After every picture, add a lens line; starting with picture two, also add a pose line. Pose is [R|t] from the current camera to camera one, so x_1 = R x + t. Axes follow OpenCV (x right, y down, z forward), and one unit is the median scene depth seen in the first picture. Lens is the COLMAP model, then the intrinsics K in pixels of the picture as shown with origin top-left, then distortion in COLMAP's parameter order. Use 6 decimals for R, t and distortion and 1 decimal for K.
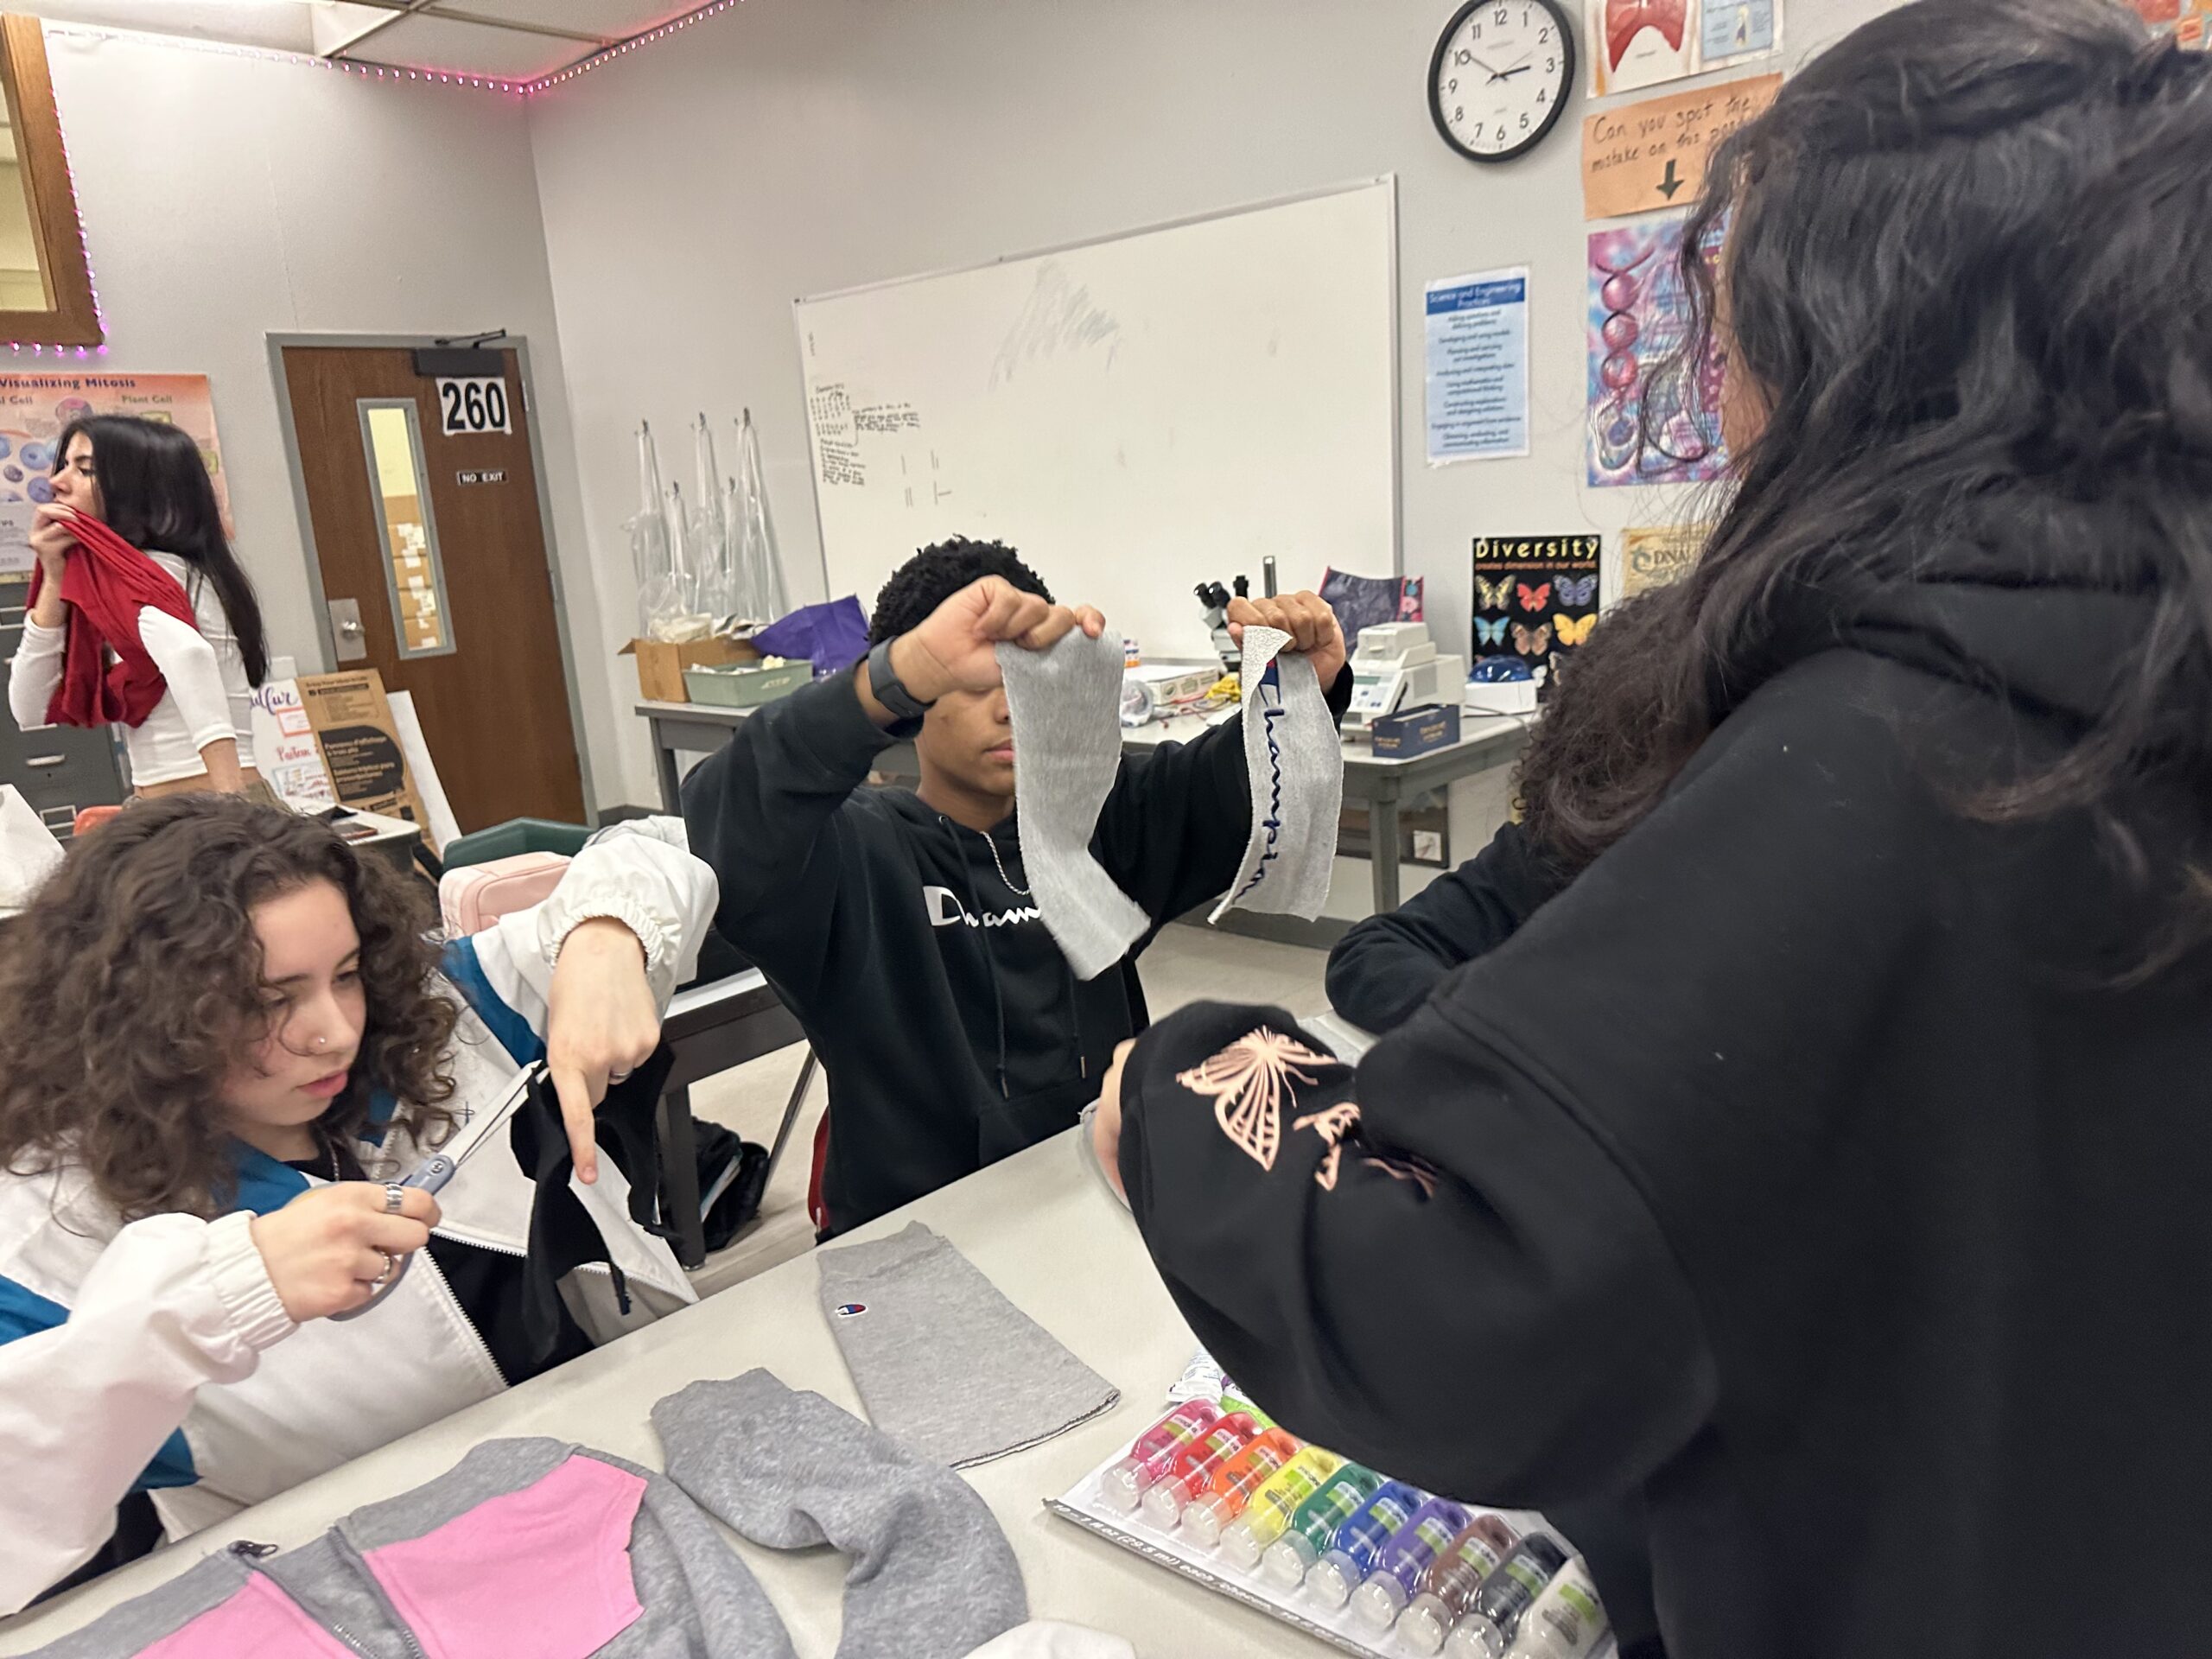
lens RADIAL K [[1550.7, 0, 1100.9], [0, 1550.7, 834.7], [0, 0, 1]] dist [-0.001877, -0.001867]
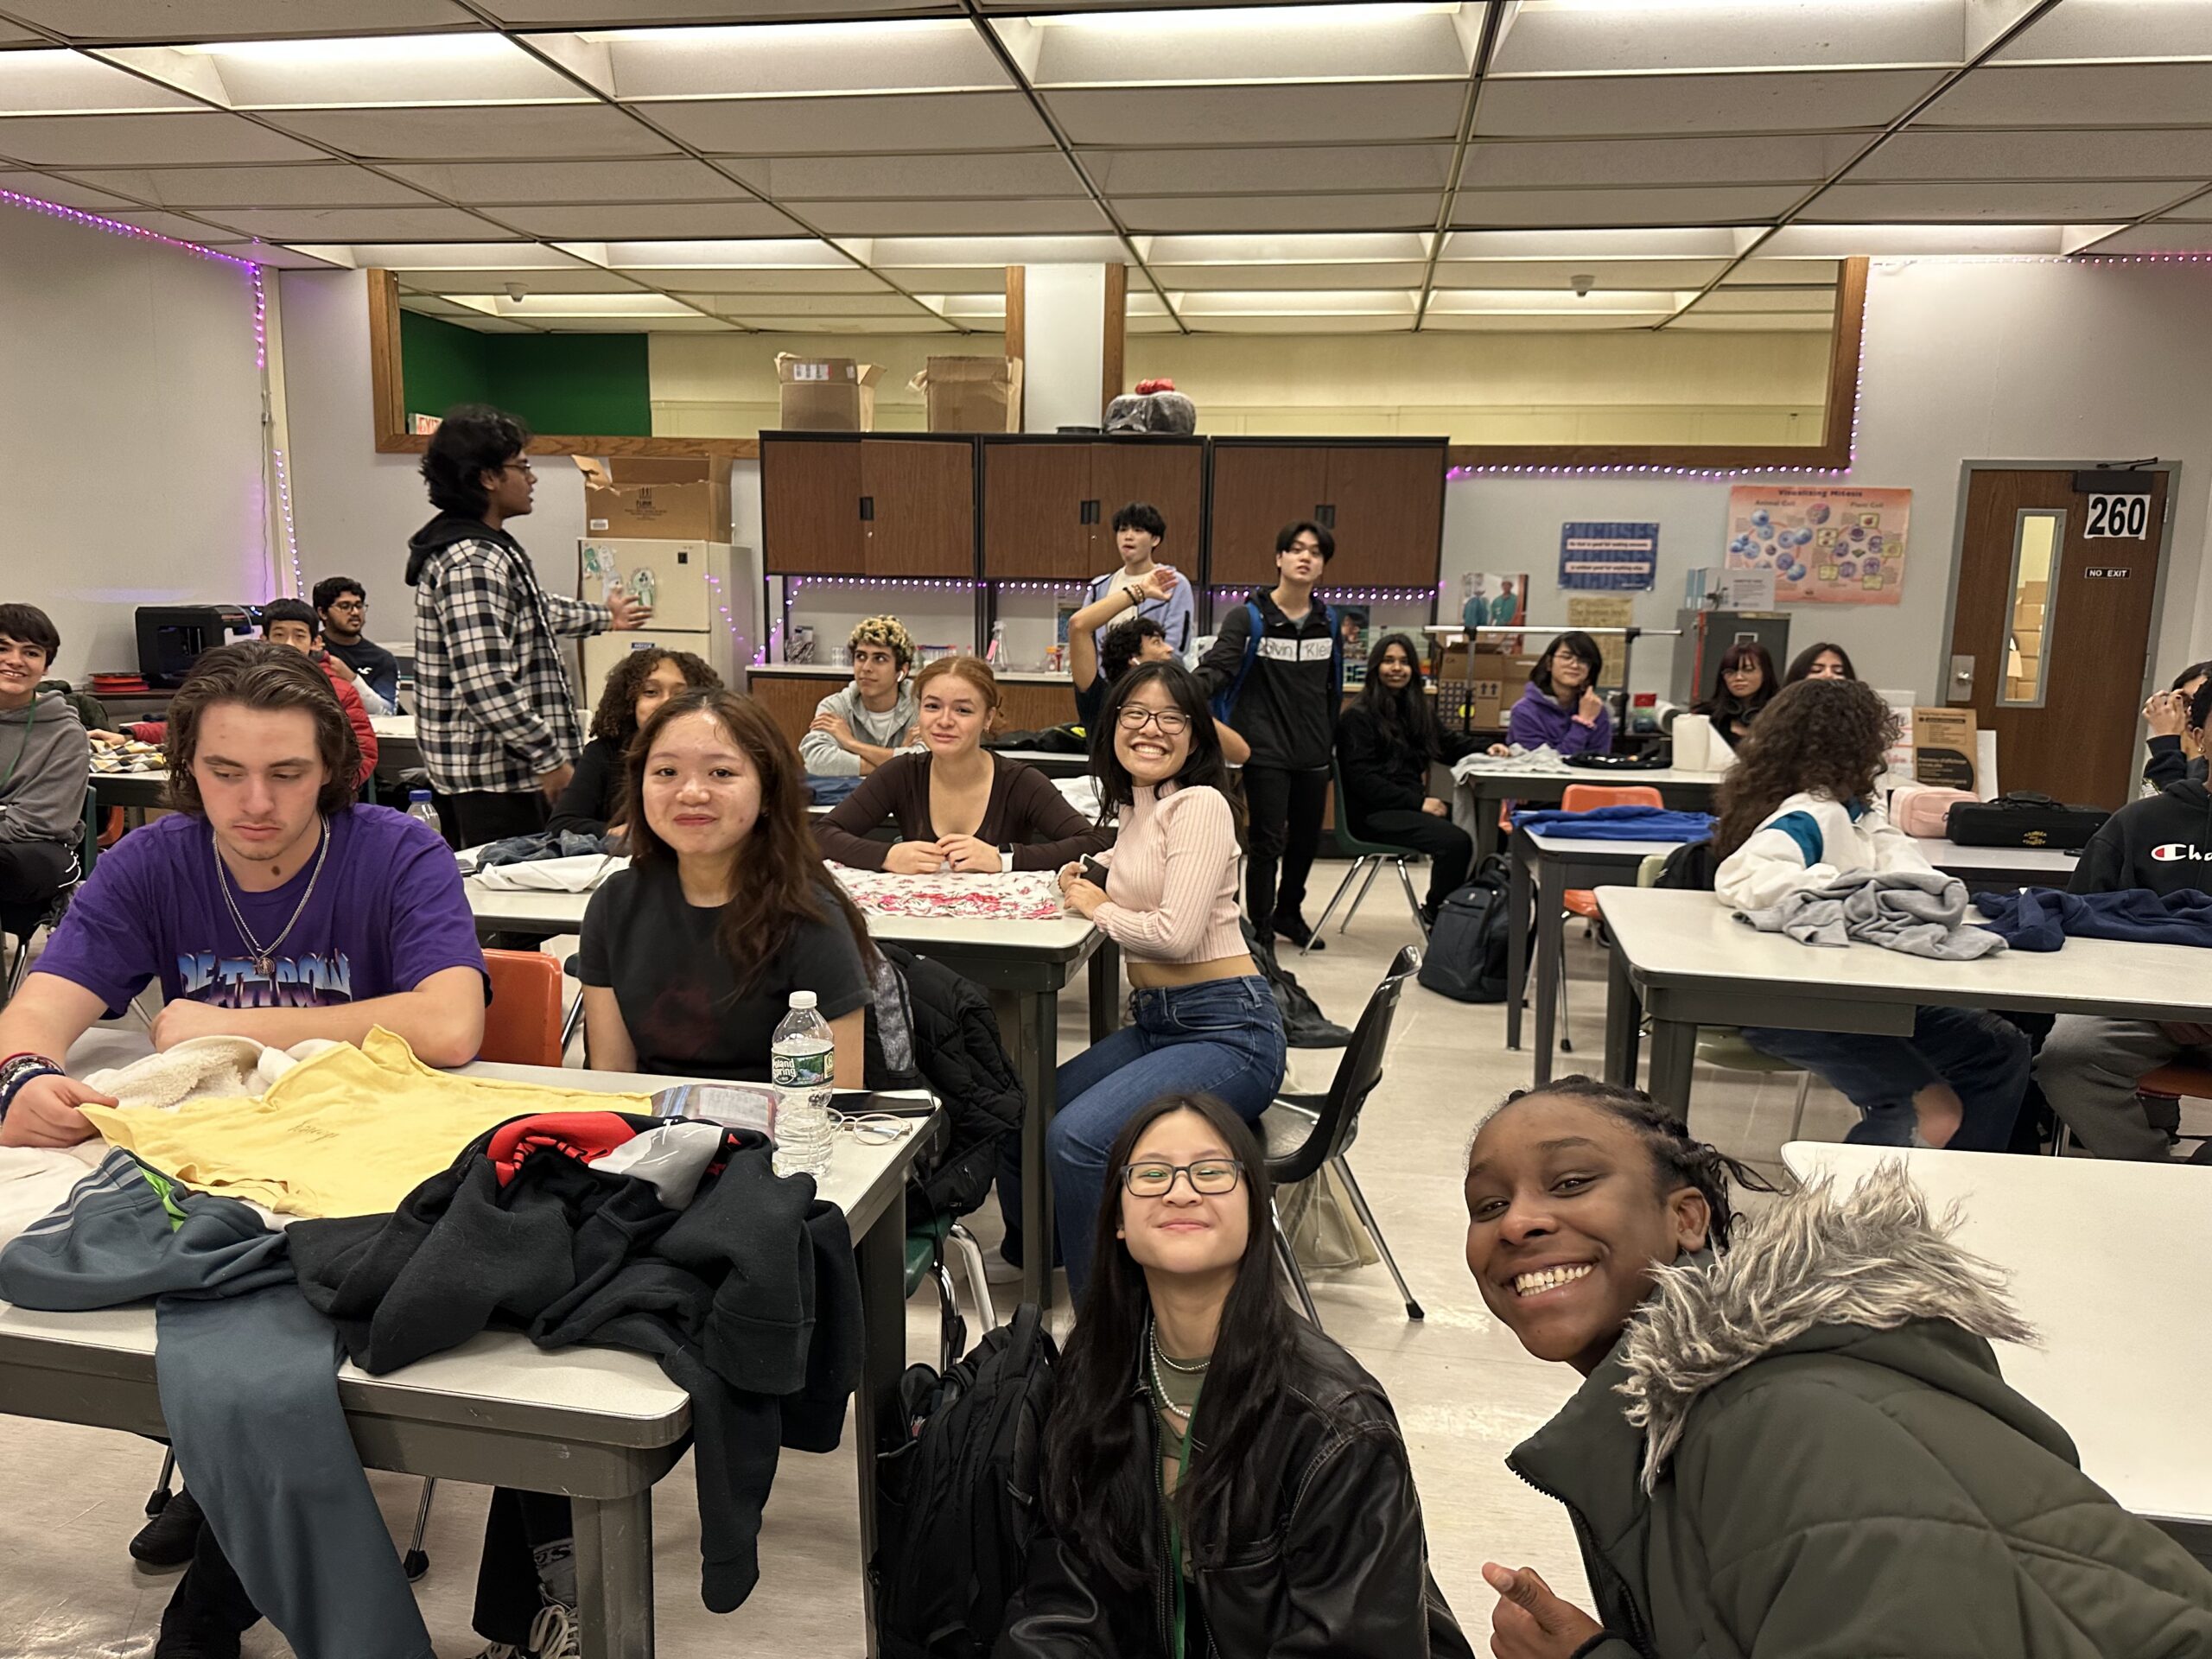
lens RADIAL K [[1550.7, 0, 1100.3], [0, 1550.7, 827.6], [0, 0, 1]] dist [-0.001877, -0.001867]
pose [[0.542727, 0.212106, -0.812686, 0.222396], [-0.241055, 0.966217, 0.091196, 0.049223], [0.804574, 0.146407, 0.575522, -0.345135]]
